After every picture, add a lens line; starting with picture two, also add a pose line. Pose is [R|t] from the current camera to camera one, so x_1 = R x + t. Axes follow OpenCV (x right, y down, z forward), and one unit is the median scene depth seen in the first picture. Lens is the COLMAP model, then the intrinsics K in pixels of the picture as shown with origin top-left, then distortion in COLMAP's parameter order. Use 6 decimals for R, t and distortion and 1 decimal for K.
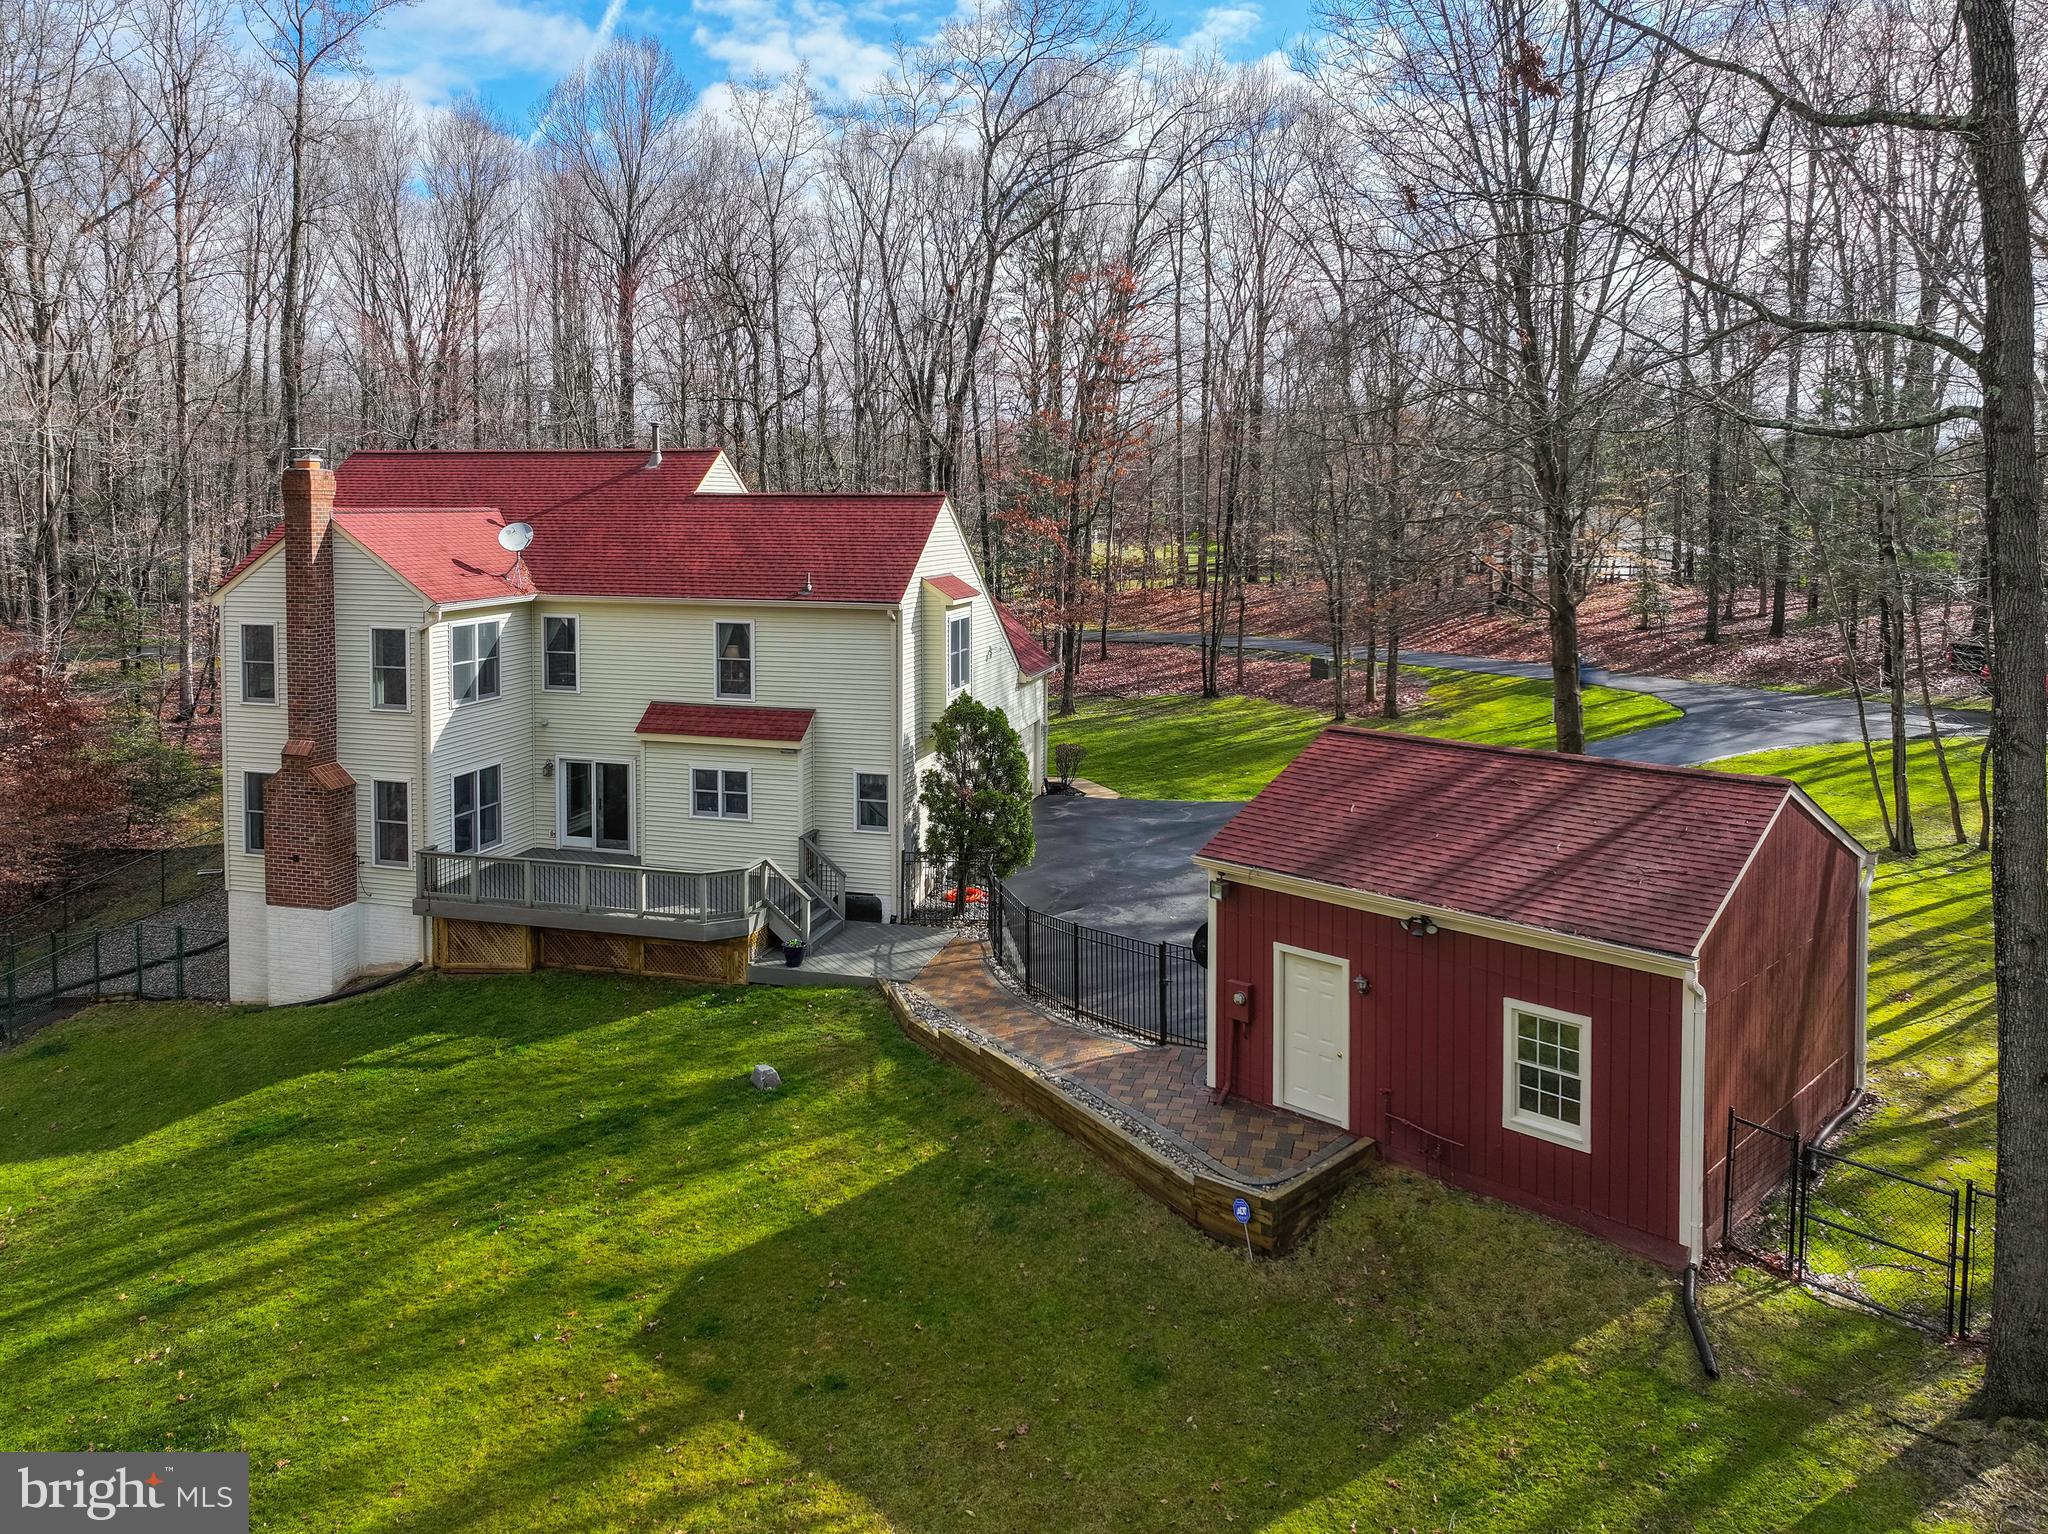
lens RADIAL K [[1459.5, 0, 938.2], [0, 1459.5, 580.4], [0, 0, 1]] dist [0.004649, 0.002541]
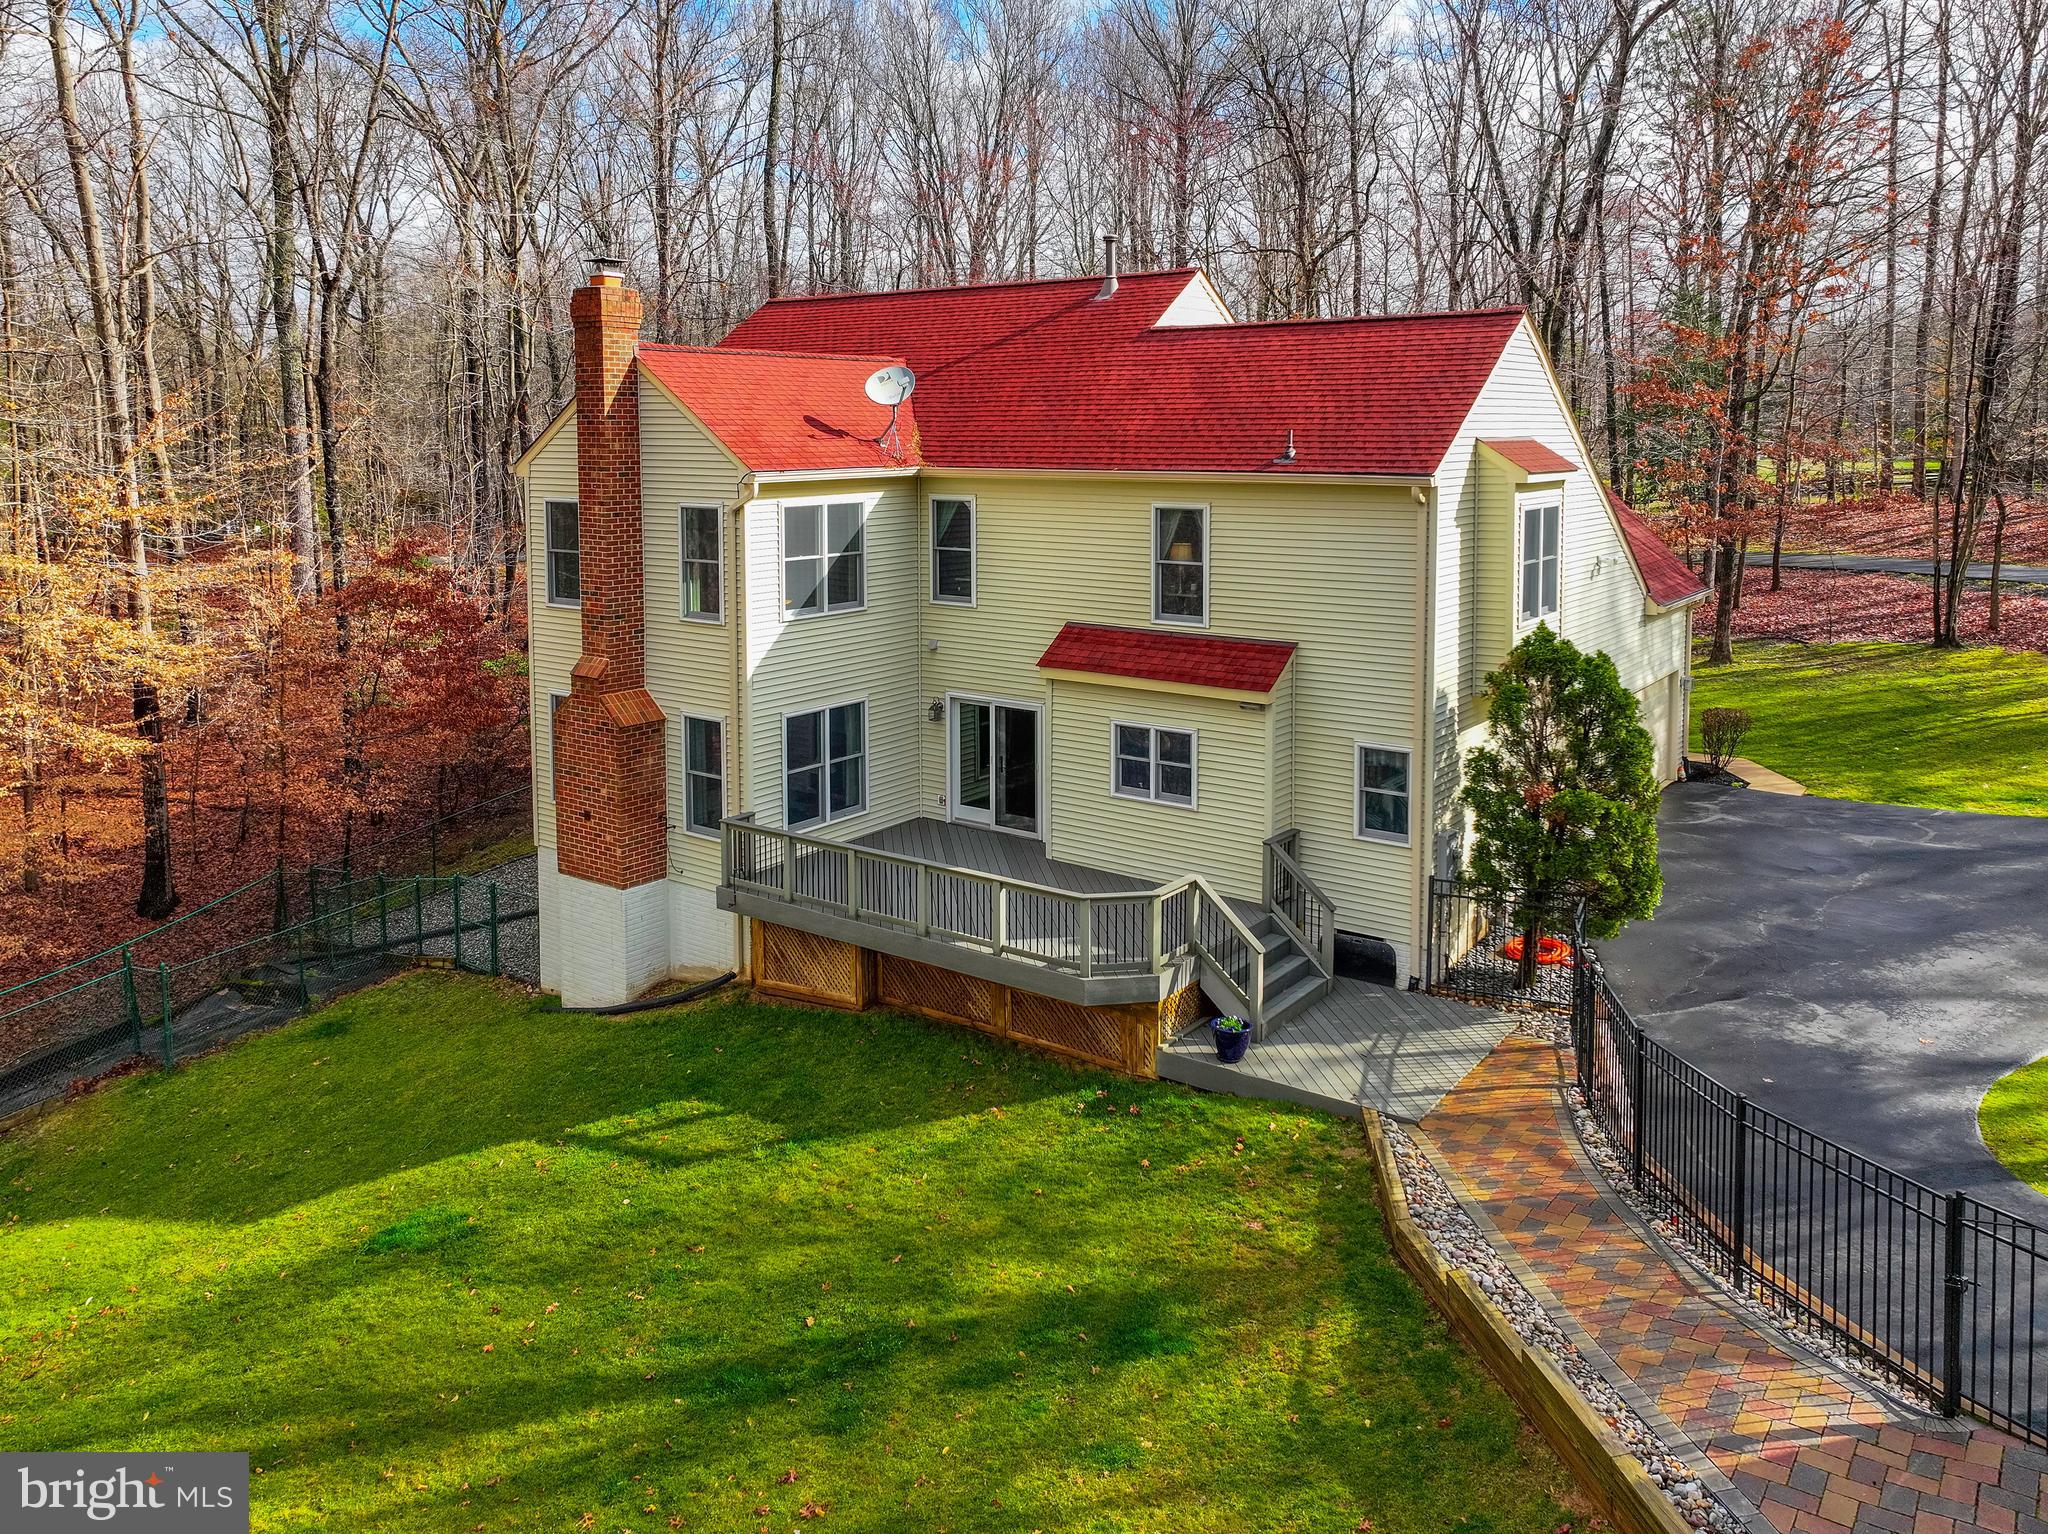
lens RADIAL K [[1511.1, 0, 1056.3], [0, 1511.1, 553.4], [0, 0, 1]] dist [0.004161, 0.009929]
pose [[0.947671, 0.021149, -0.318547, 0.027117], [-0.010671, 0.999344, 0.034602, 0.028425], [0.319070, -0.029392, 0.947275, 0.353747]]
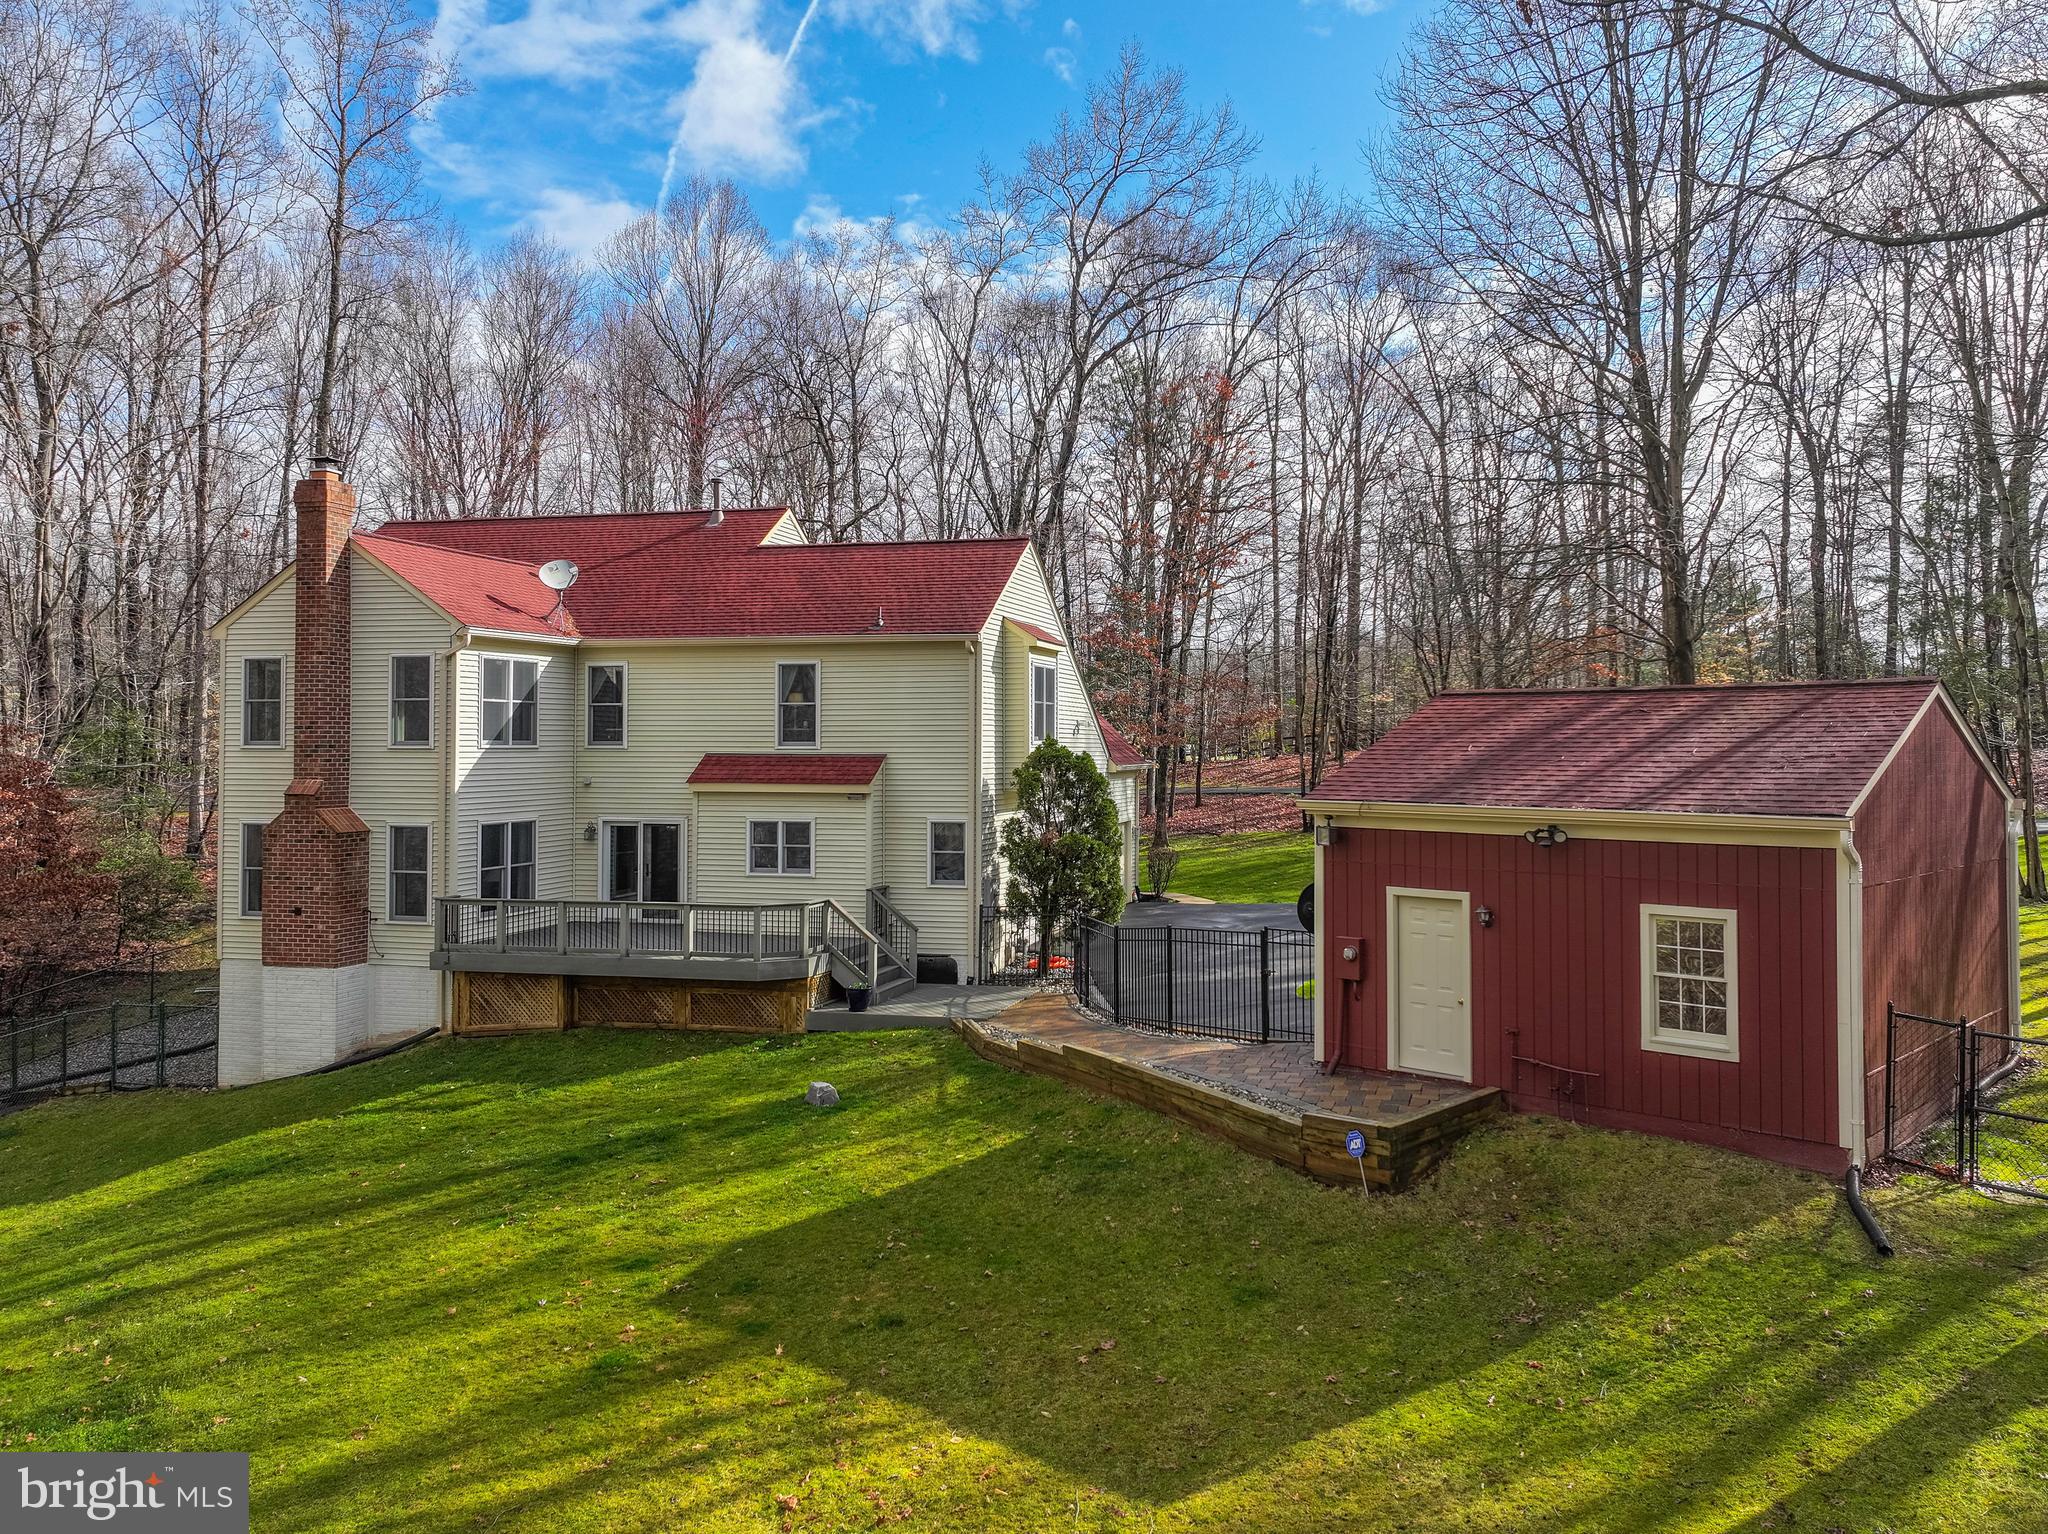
lens RADIAL K [[1511.1, 0, 1110.7], [0, 1511.1, 732.6], [0, 0, 1]] dist [0.004161, 0.009929]
pose [[0.998477, 0.002305, 0.055130, 0.004624], [0.000682, 0.998534, -0.054117, 0.131753], [-0.055174, 0.054072, 0.997012, 0.045327]]
